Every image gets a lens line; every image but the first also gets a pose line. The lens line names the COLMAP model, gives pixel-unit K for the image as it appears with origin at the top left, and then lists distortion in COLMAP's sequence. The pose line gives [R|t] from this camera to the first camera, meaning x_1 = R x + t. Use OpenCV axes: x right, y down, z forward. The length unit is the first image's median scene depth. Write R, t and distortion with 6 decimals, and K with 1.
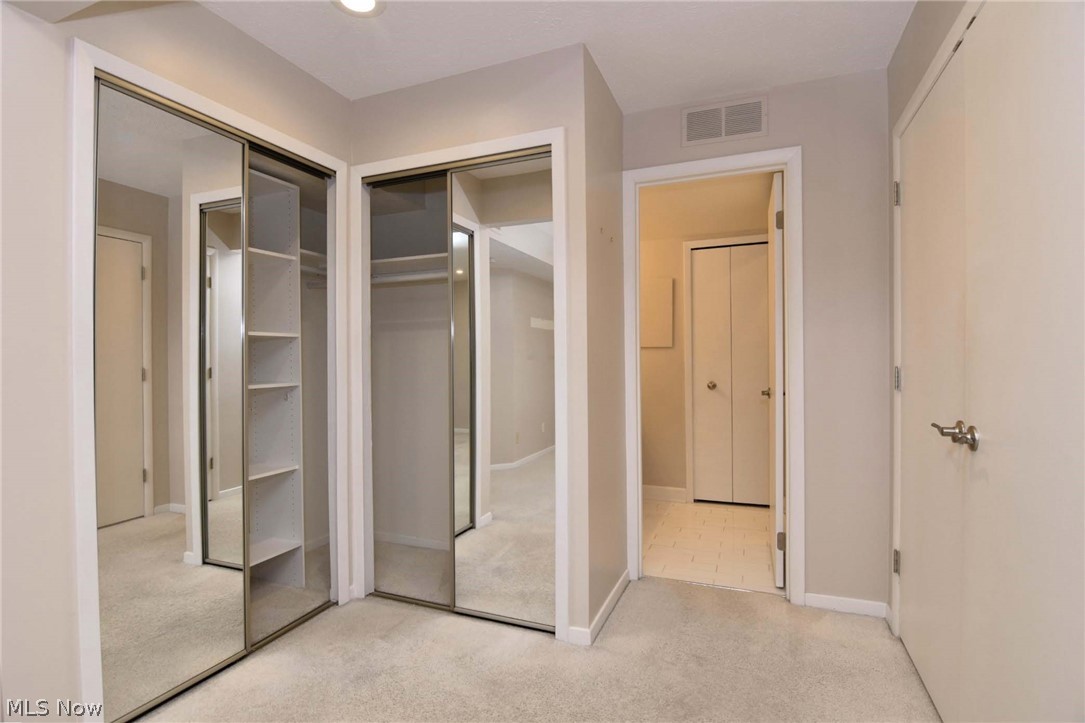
lens RADIAL K [[523.7, 0, 543.7], [0, 523.7, 357.9], [0, 0, 1]] dist [-0.010853, -0.009020]
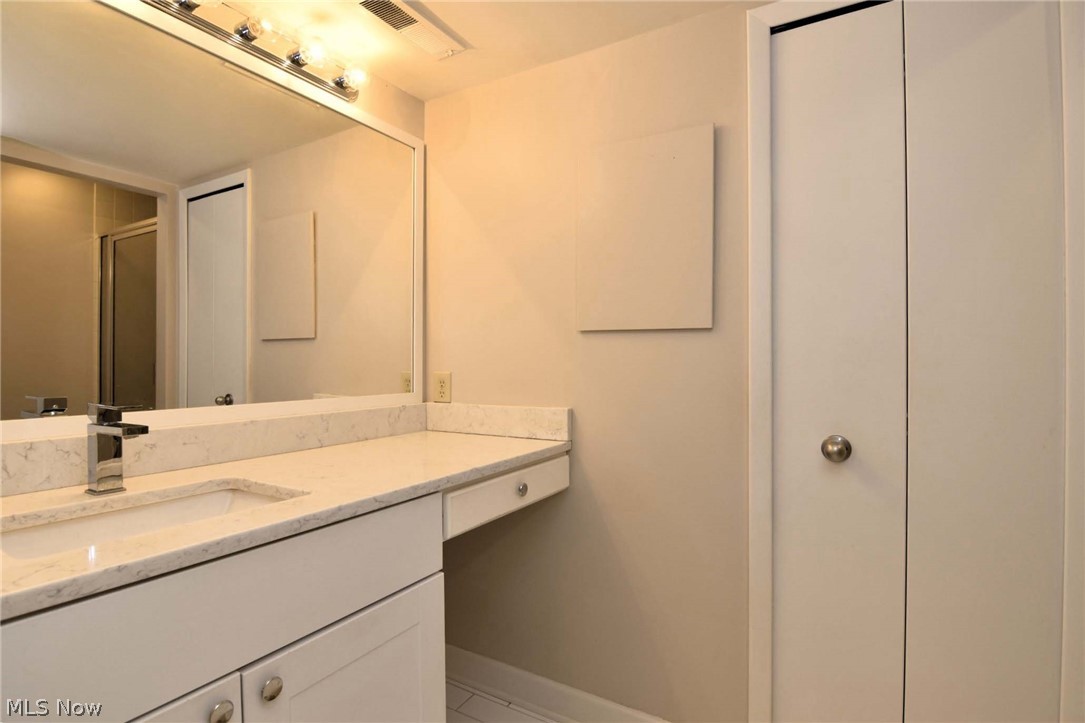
lens RADIAL K [[523.7, 0, 541.4], [0, 523.7, 360.9], [0, 0, 1]] dist [-0.010853, -0.009020]
pose [[0.989017, 0.009079, -0.147520, 0.311444], [-0.008019, 0.999938, 0.007778, -0.001581], [0.147581, -0.006510, 0.989029, 1.079932]]
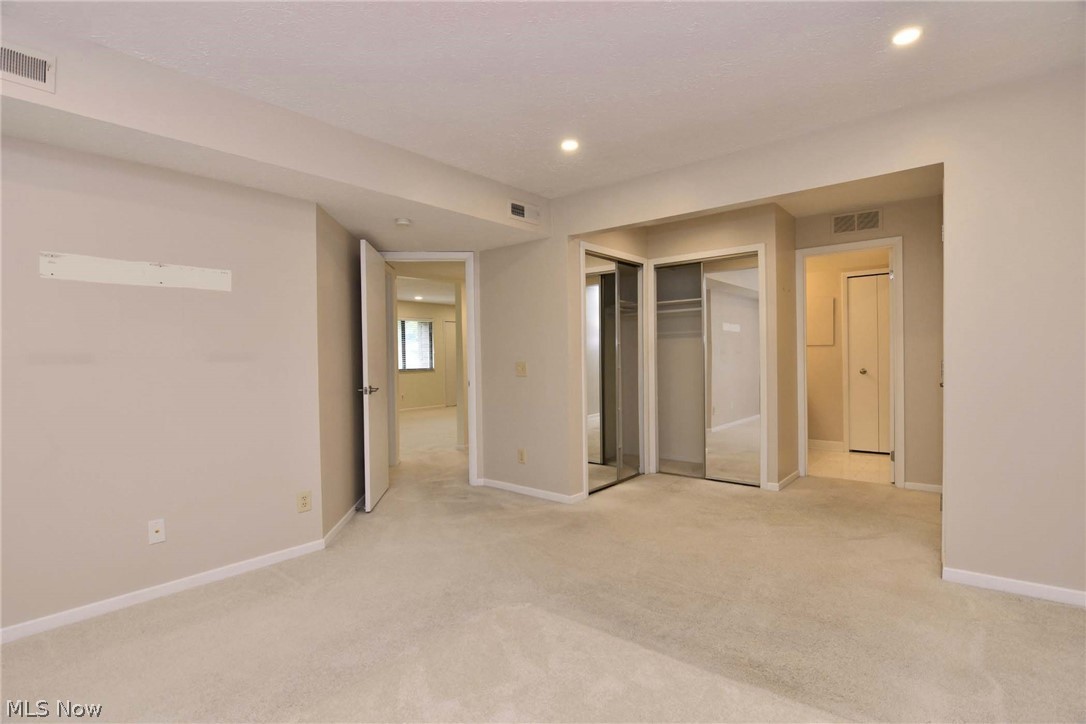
lens RADIAL K [[524.2, 0, 539.2], [0, 524.2, 363.1], [0, 0, 1]] dist [-0.010853, -0.009020]
pose [[0.953115, -0.003854, -0.302584, -0.155275], [0.009318, 0.999819, 0.016615, -0.004426], [0.302465, -0.018656, 0.952978, -1.041115]]
